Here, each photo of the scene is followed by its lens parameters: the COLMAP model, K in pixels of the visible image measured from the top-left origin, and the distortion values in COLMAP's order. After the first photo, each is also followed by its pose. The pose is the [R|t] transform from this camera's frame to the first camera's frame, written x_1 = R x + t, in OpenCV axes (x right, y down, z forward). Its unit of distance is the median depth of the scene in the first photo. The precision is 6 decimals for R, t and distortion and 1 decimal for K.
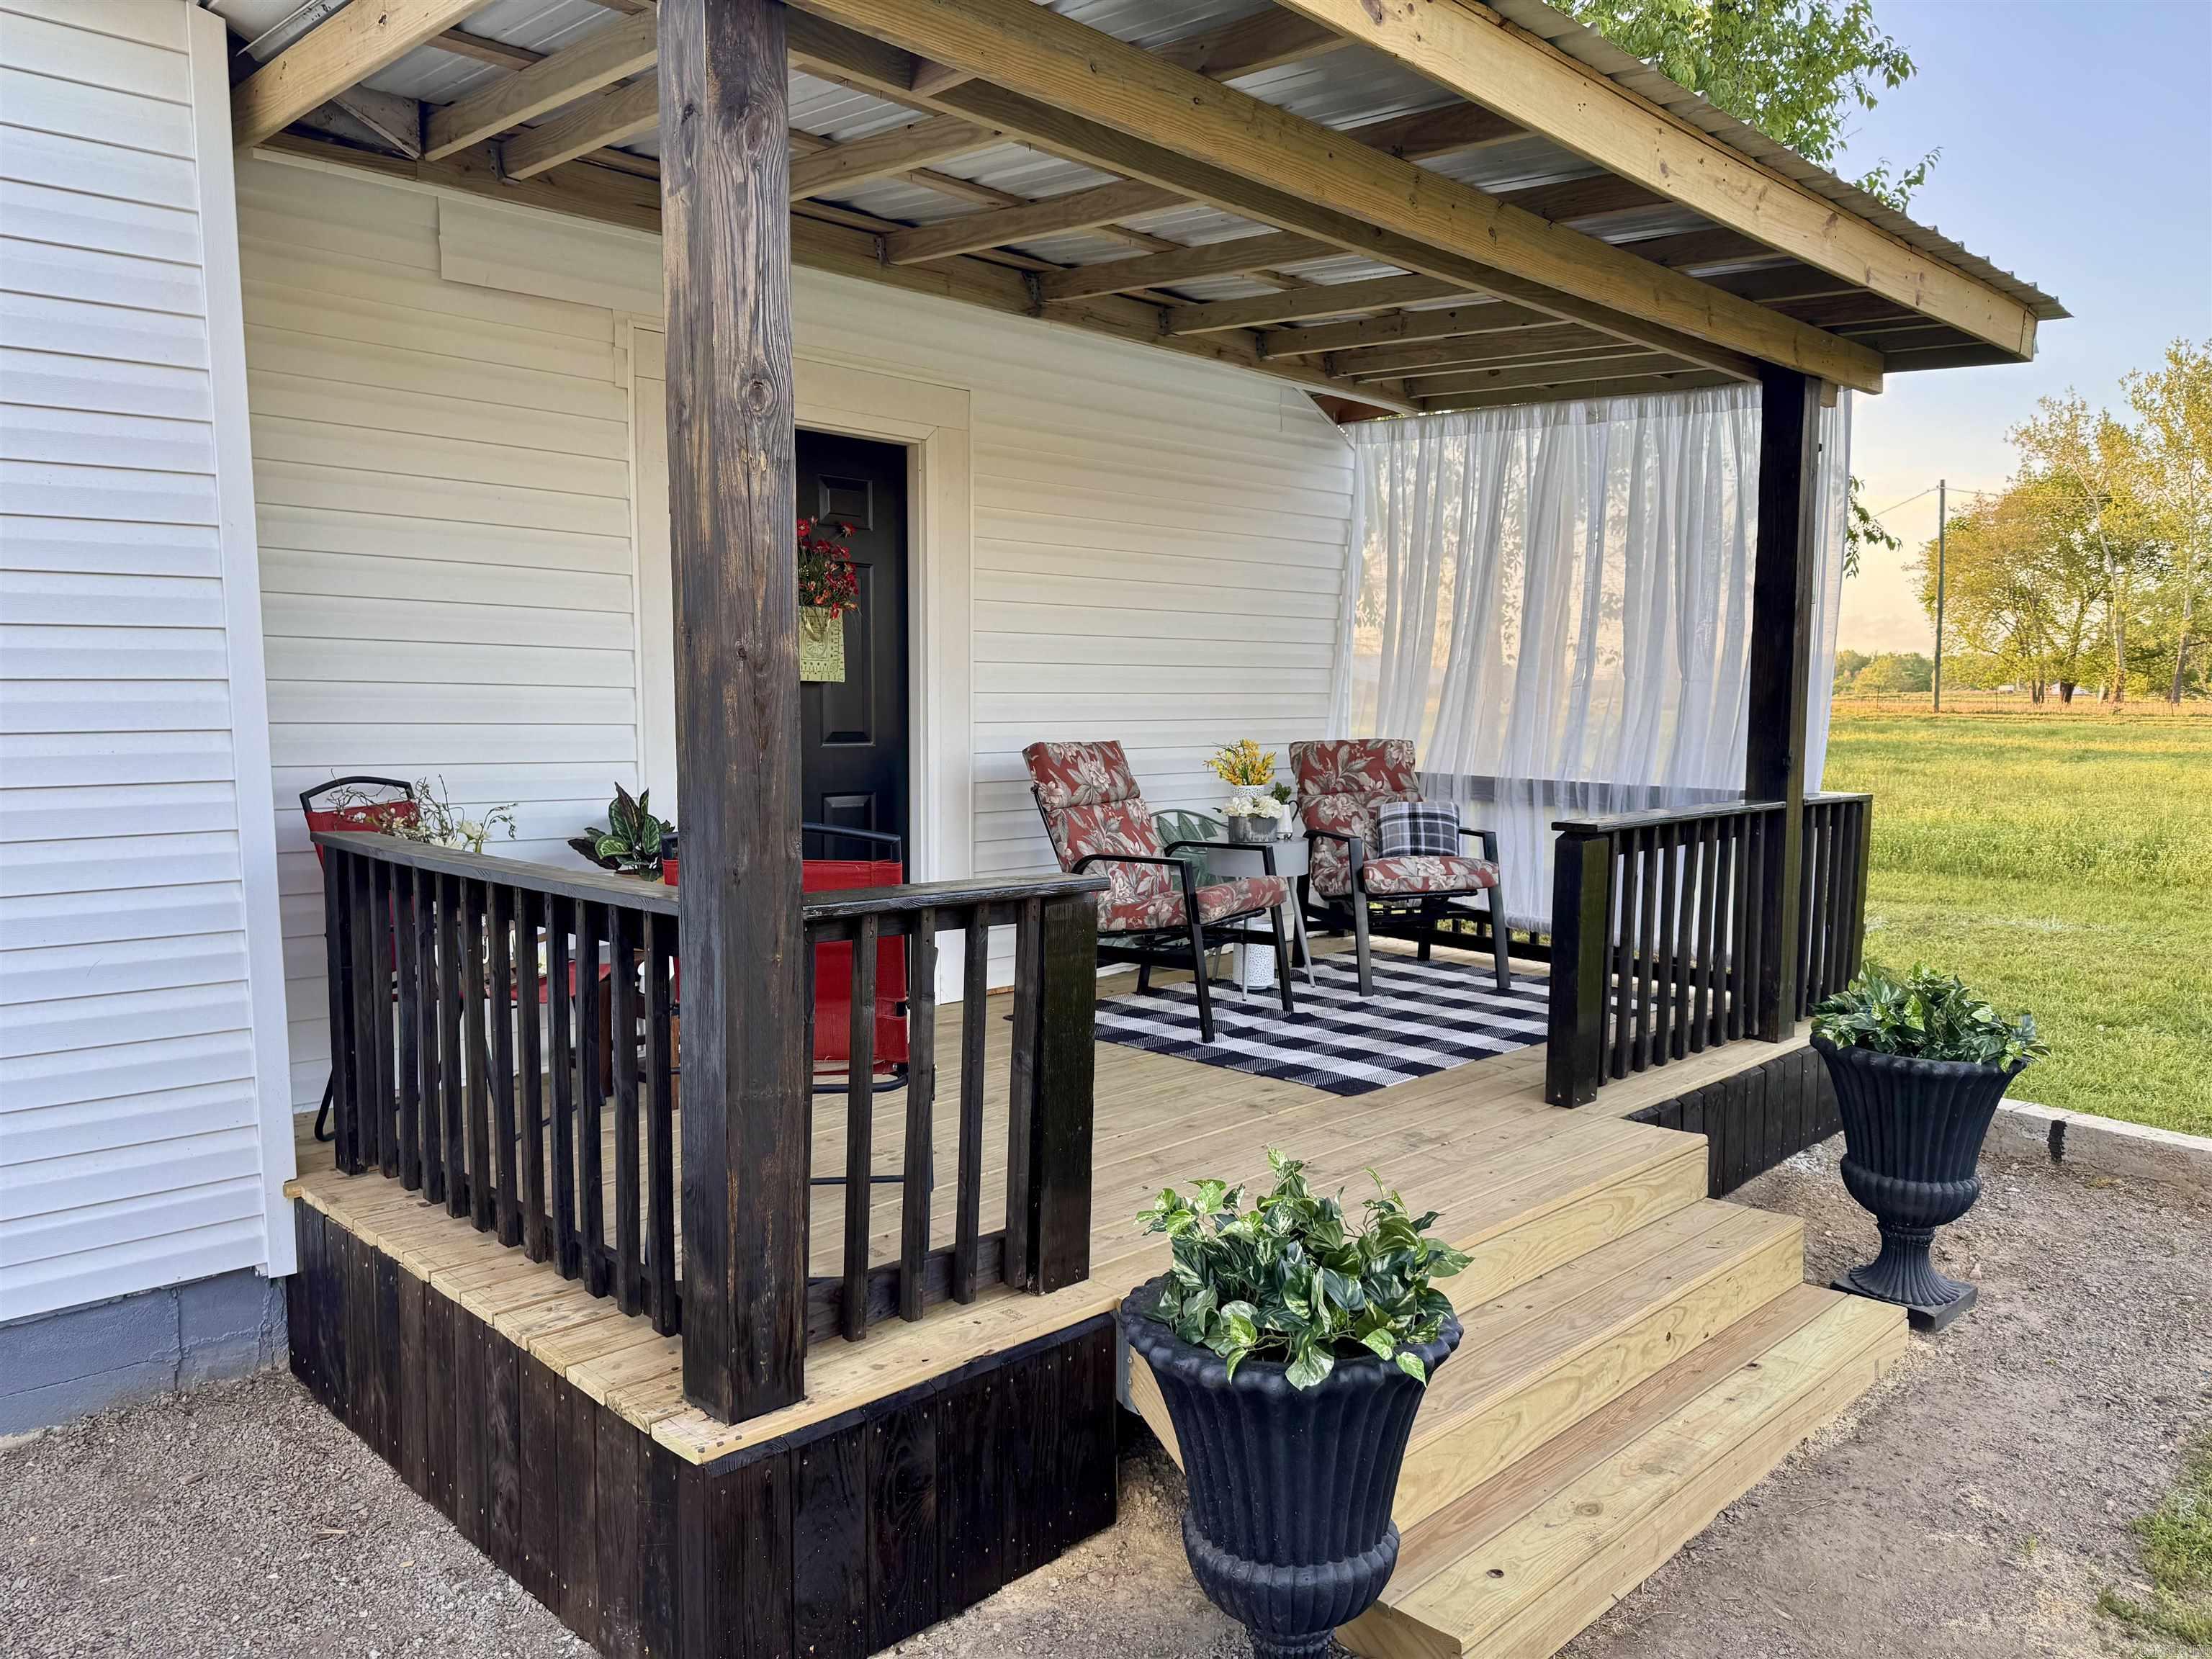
lens RADIAL K [[1540.3, 0, 1107.1], [0, 1540.3, 836.0], [0, 0, 1]] dist [0.011352, 0.000141]
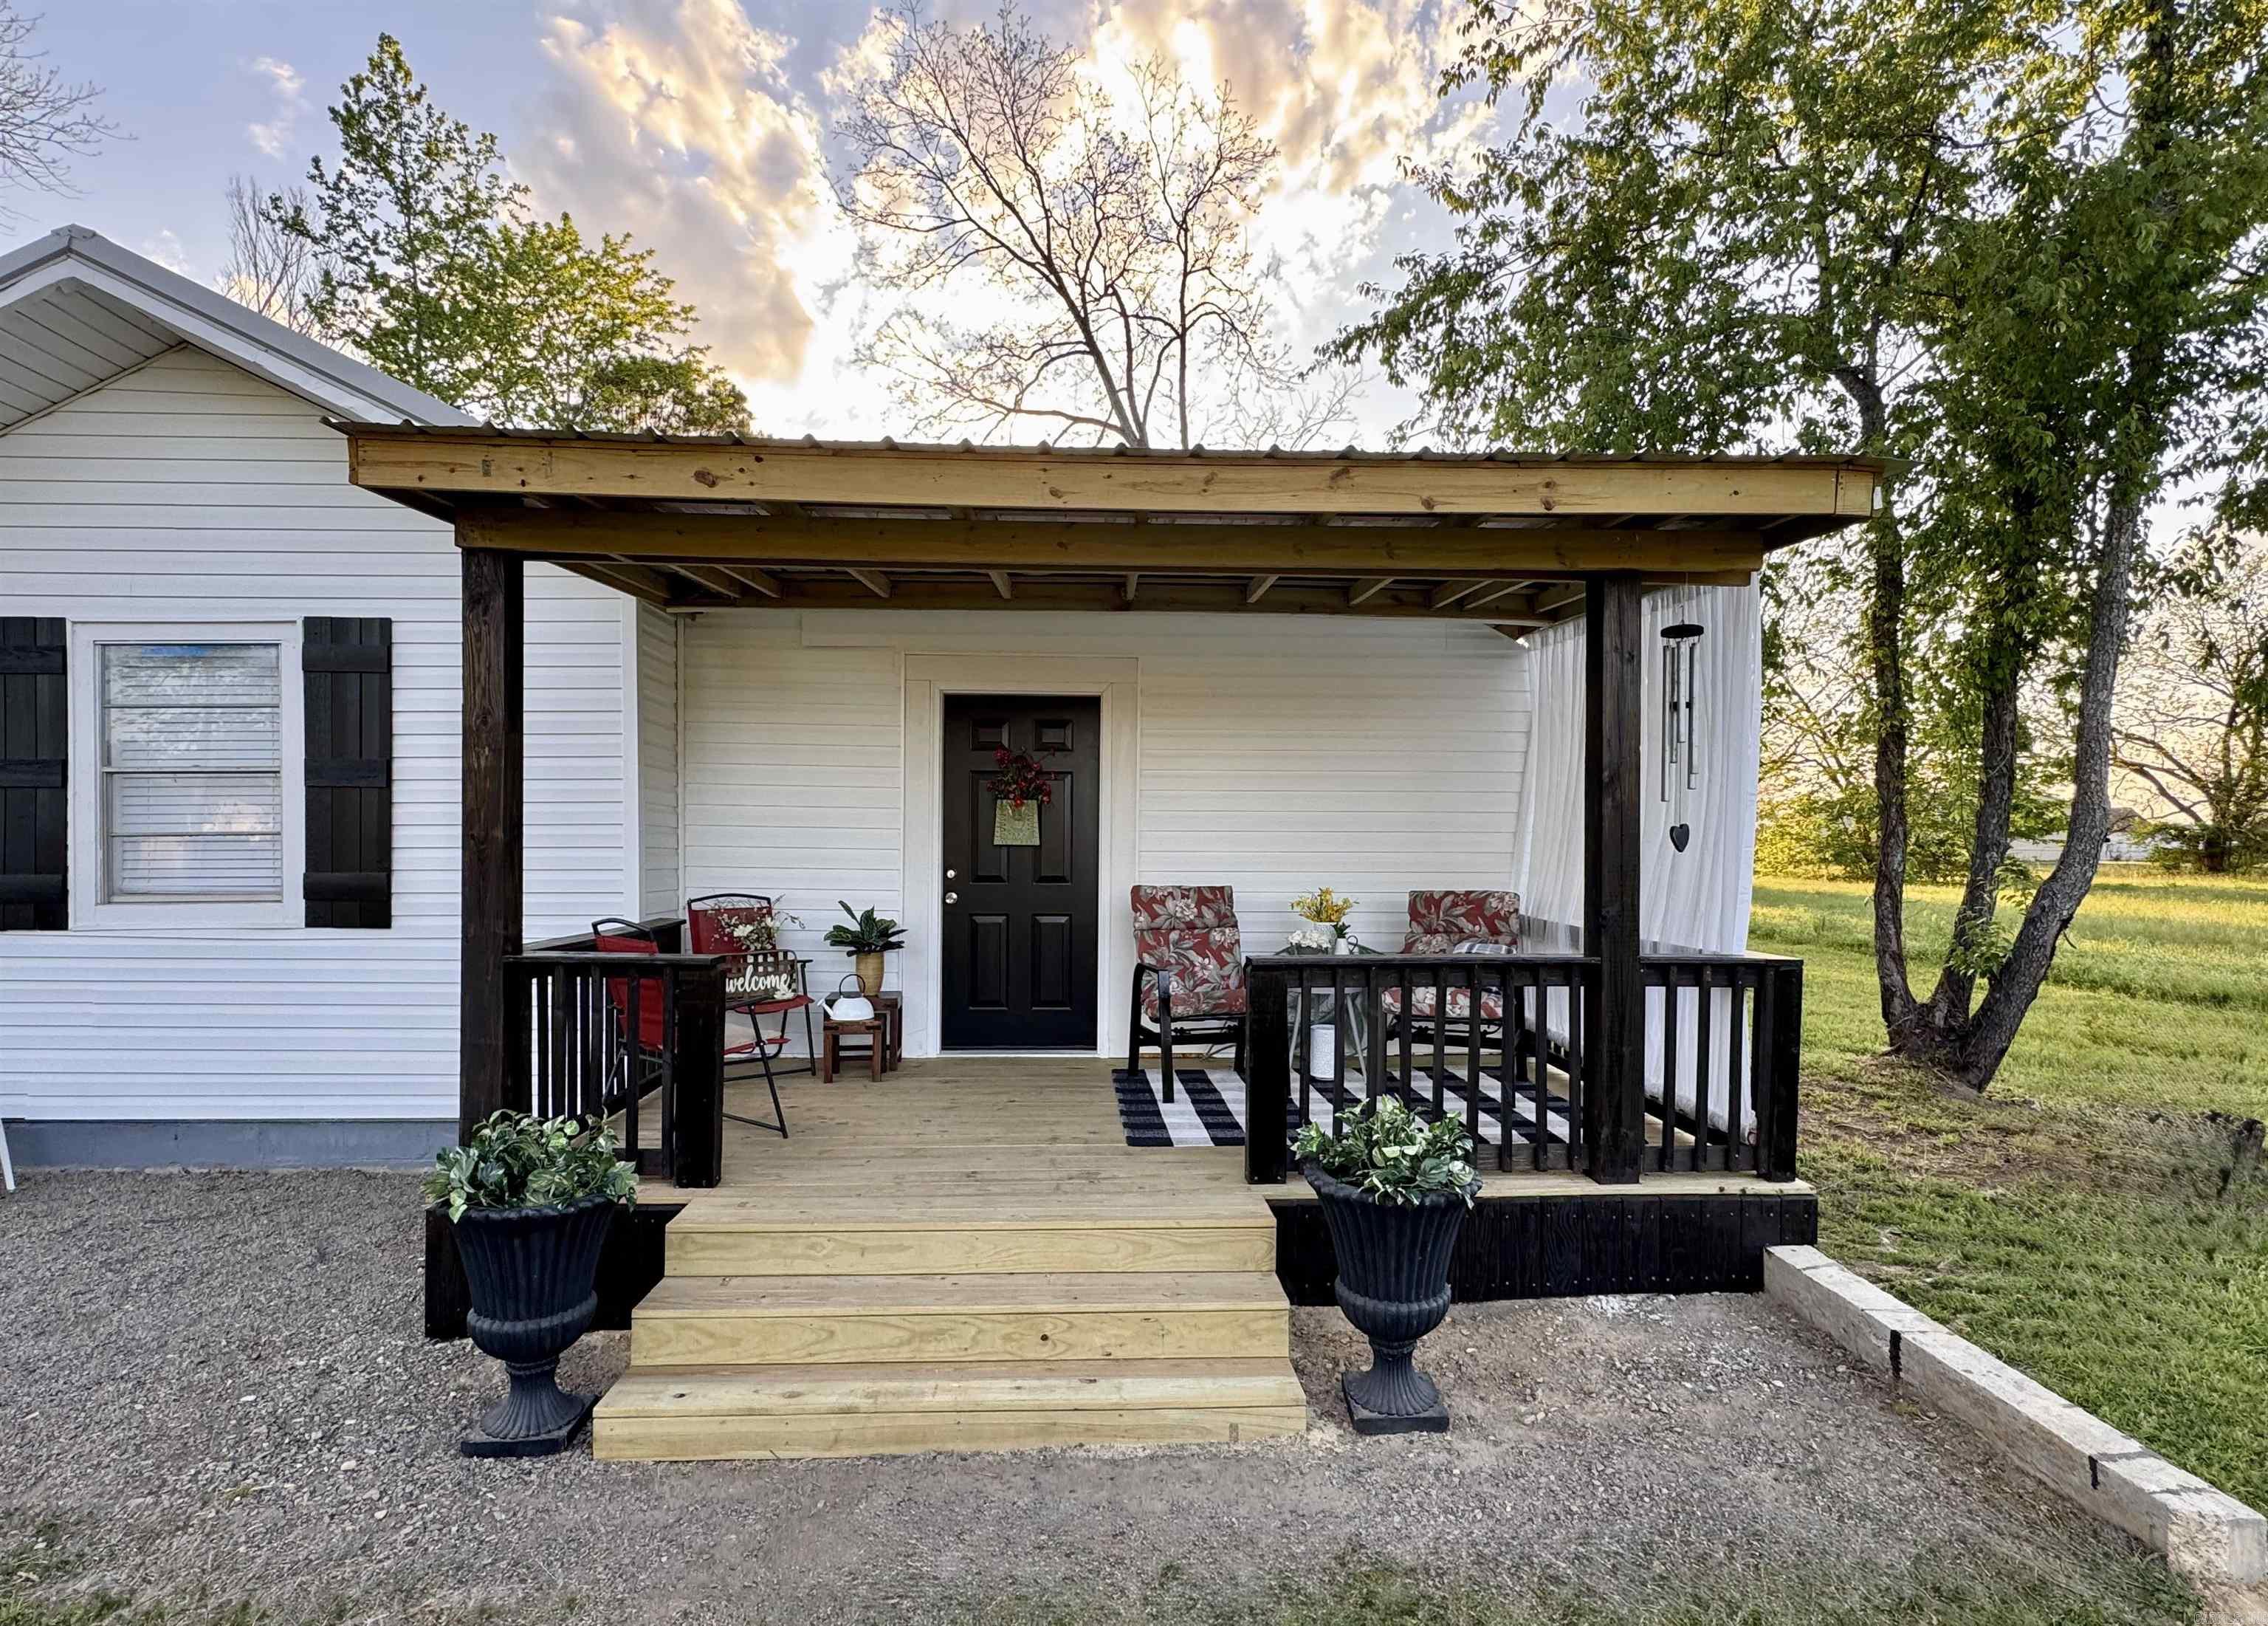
lens RADIAL K [[1150.4, 0, 1133.8], [0, 1150.4, 819.5], [0, 0, 1]] dist [0.004488, 0.001949]
pose [[0.748293, -0.014810, -0.663203, 0.714155], [-0.062106, 0.993796, -0.092267, -0.022347], [0.660455, 0.110232, 0.742731, 0.172844]]
